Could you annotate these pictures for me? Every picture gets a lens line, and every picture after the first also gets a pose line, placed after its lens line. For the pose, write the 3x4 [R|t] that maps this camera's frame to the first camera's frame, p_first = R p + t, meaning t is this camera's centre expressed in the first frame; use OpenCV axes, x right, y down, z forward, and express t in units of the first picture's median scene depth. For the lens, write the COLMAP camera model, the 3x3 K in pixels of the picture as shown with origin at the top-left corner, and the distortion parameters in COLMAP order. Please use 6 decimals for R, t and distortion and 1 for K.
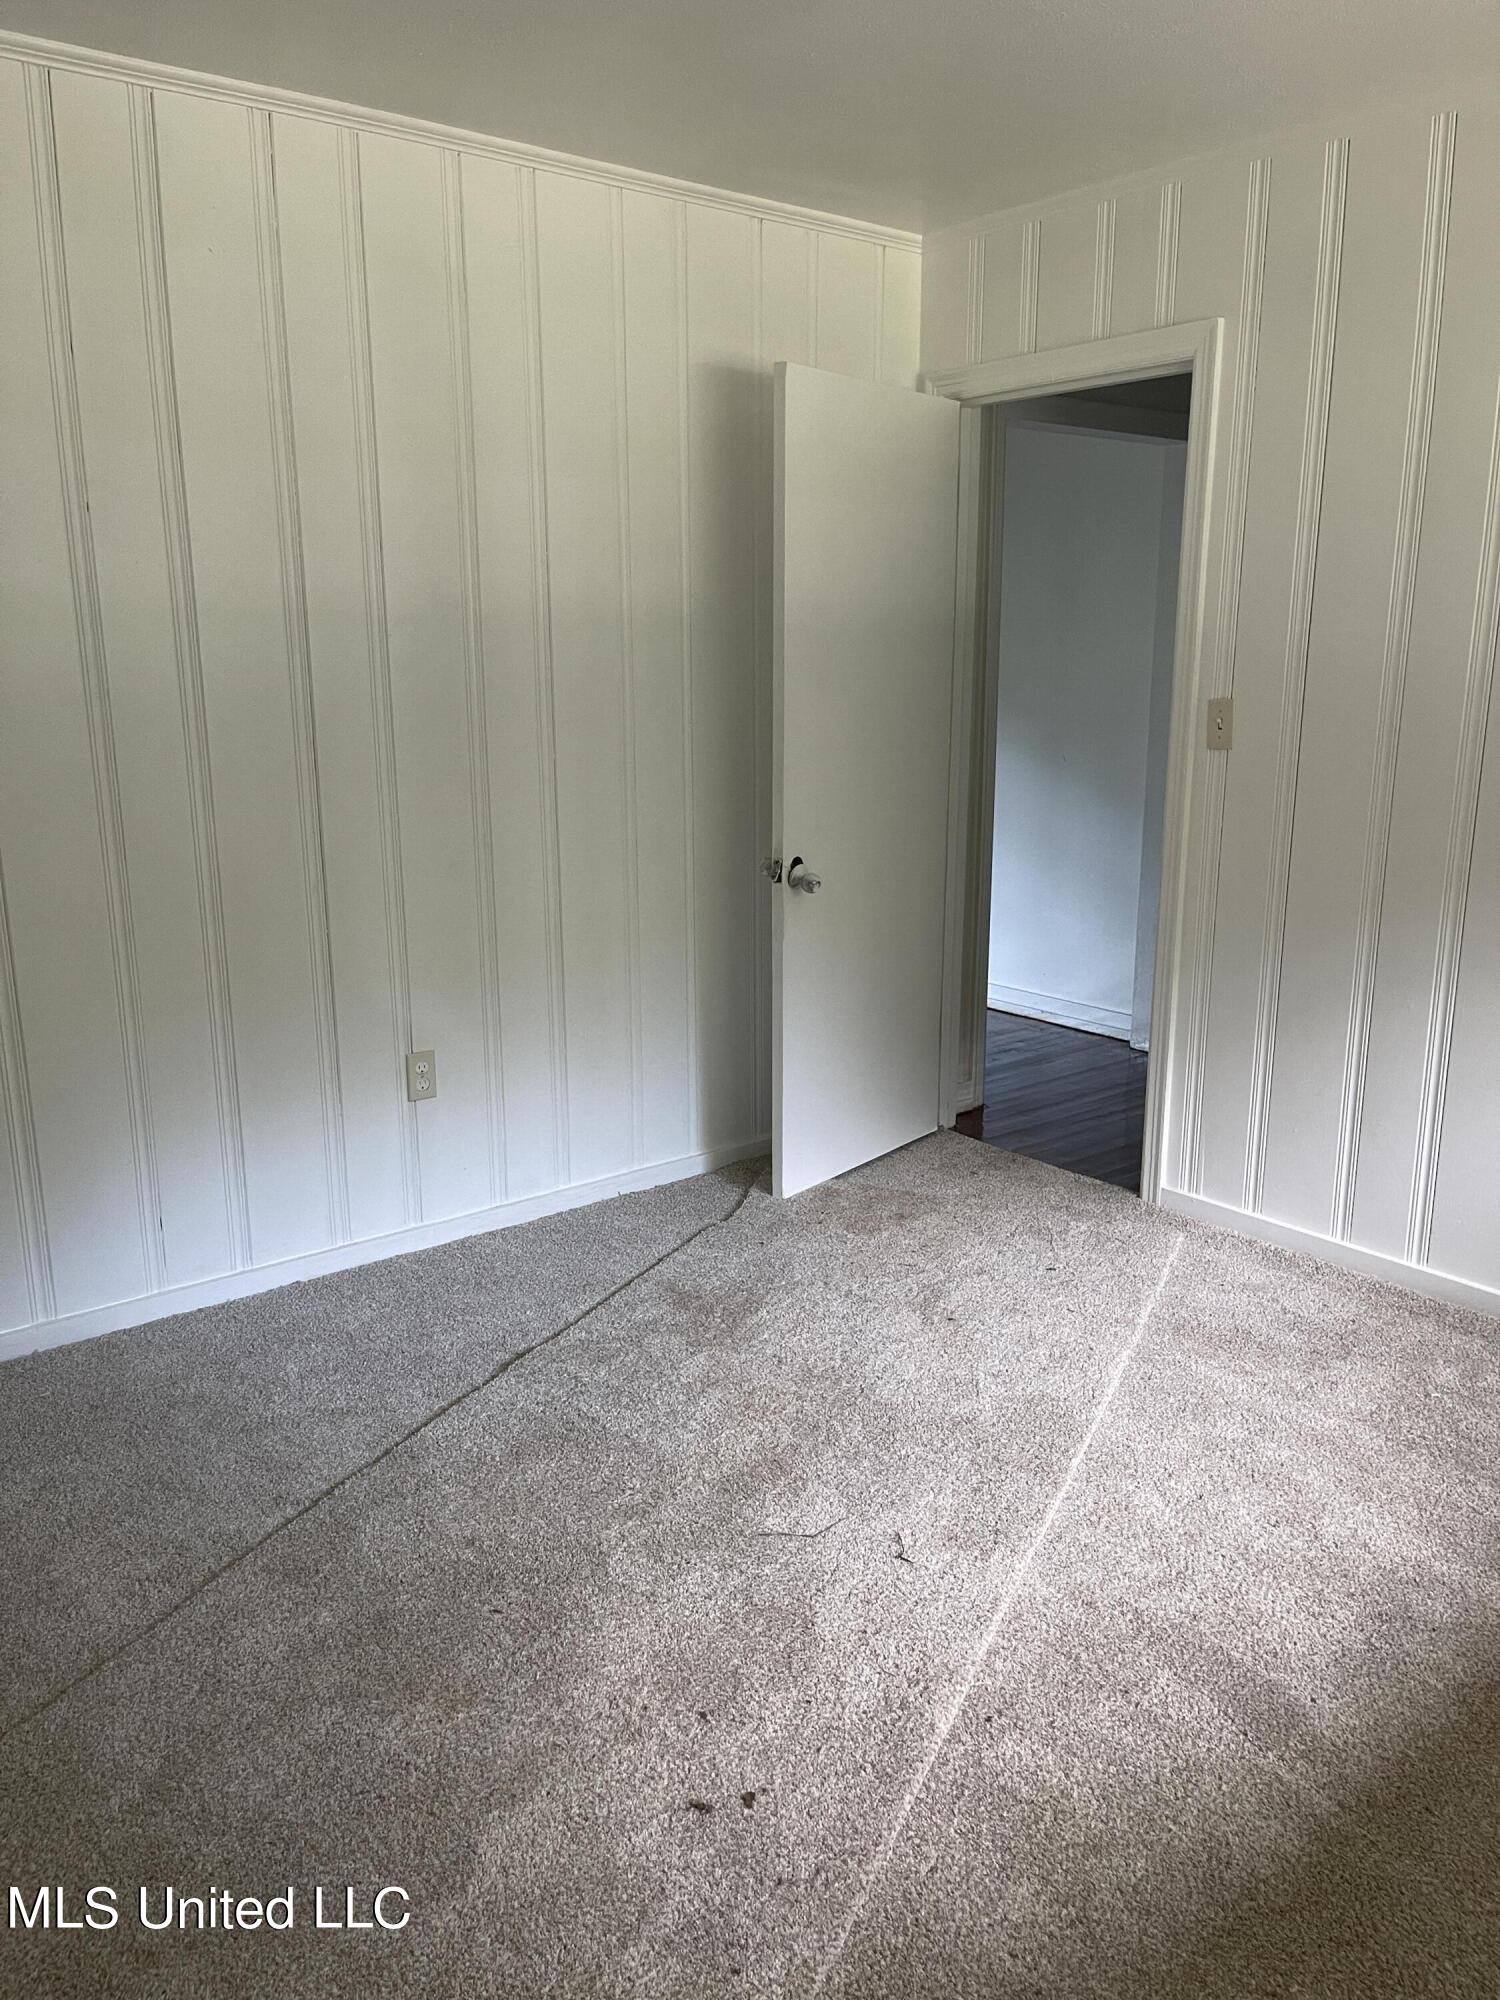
lens RADIAL K [[1460.3, 0, 750.0], [0, 1460.3, 1000.0], [0, 0, 1]] dist [0.001433, -0.000146]
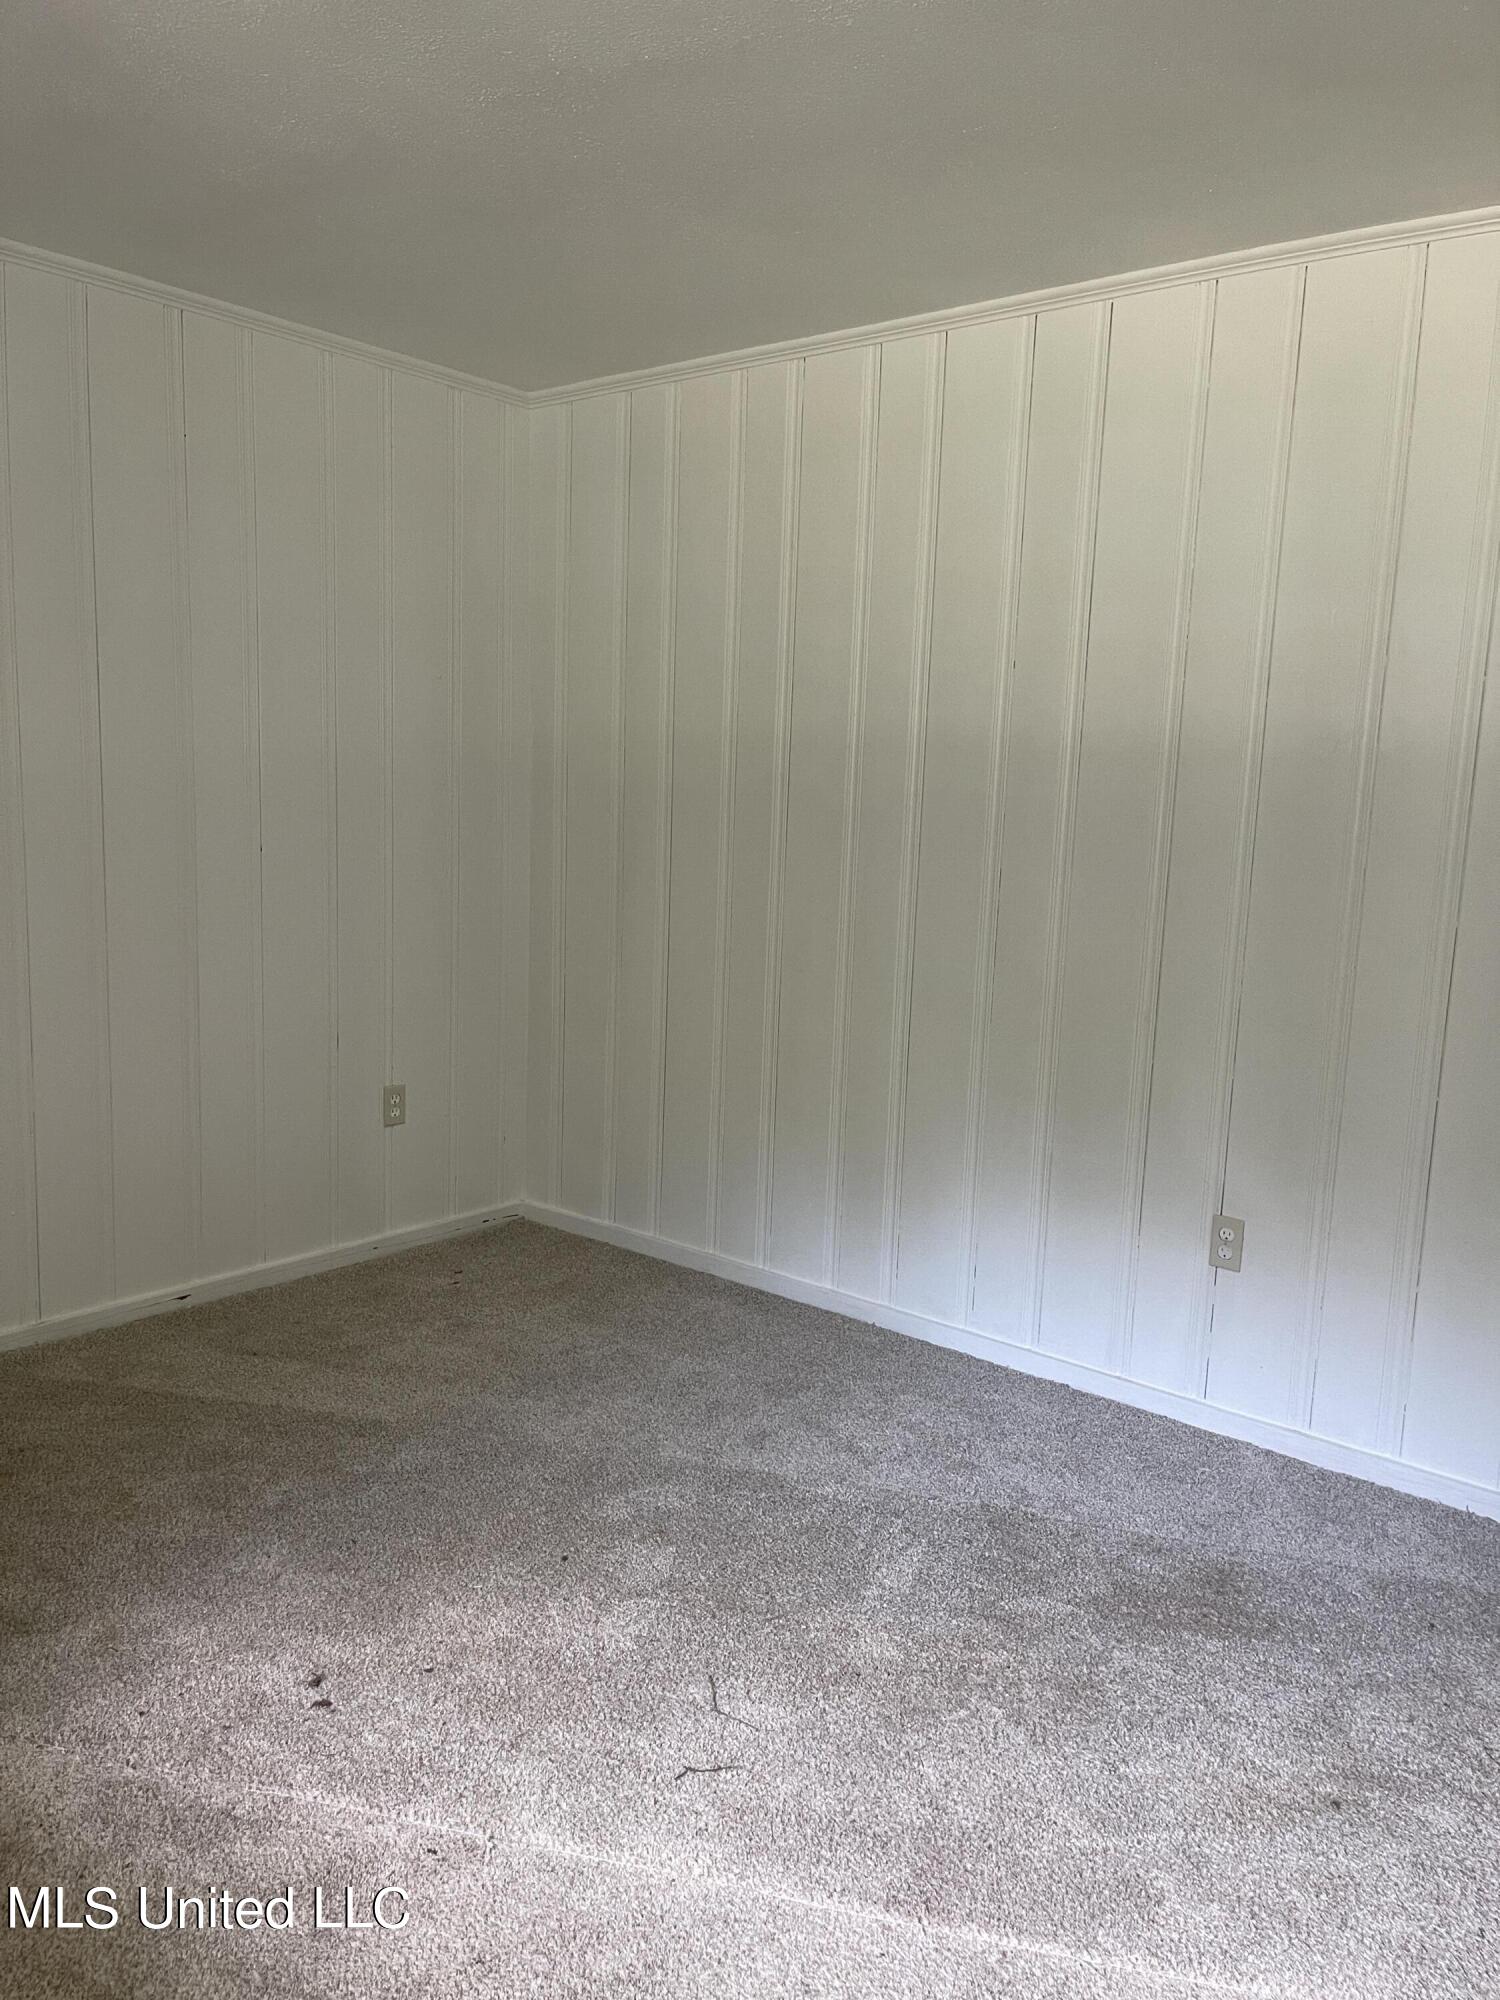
lens RADIAL K [[1483.3, 0, 750.0], [0, 1483.3, 1000.0], [0, 0, 1]] dist [-0.004683, -0.004143]
pose [[0.224745, 0.161534, -0.960935, 0.603005], [-0.265188, 0.959080, 0.099200, -0.112147], [0.937638, 0.232534, 0.258386, 0.459056]]
